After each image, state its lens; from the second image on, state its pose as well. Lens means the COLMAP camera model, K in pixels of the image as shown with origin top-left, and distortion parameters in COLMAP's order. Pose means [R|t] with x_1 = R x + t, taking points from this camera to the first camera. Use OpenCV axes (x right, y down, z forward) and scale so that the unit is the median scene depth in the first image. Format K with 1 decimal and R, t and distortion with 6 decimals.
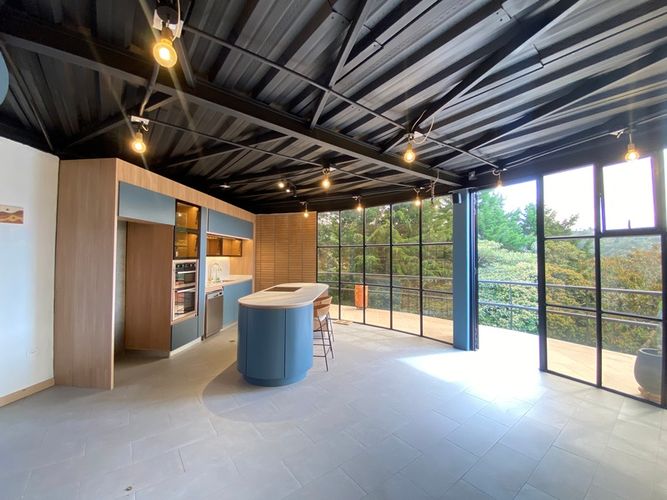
lens RADIAL K [[270.3, 0, 331.4], [0, 270.3, 249.2], [0, 0, 1]] dist [0.030607, -0.026336]
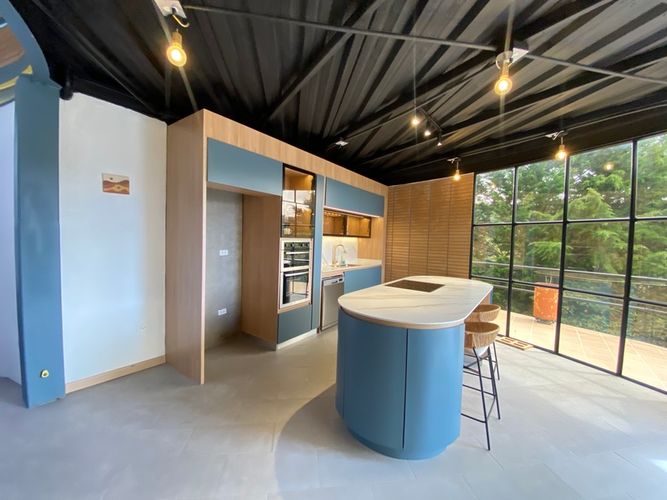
lens RADIAL K [[270.3, 0, 331.4], [0, 270.3, 249.2], [0, 0, 1]] dist [0.030607, -0.026336]
pose [[0.867207, 0.039367, -0.496389, -0.025440], [-0.011101, 0.998151, 0.059766, 0.020202], [0.497824, -0.046319, 0.866040, 0.308138]]
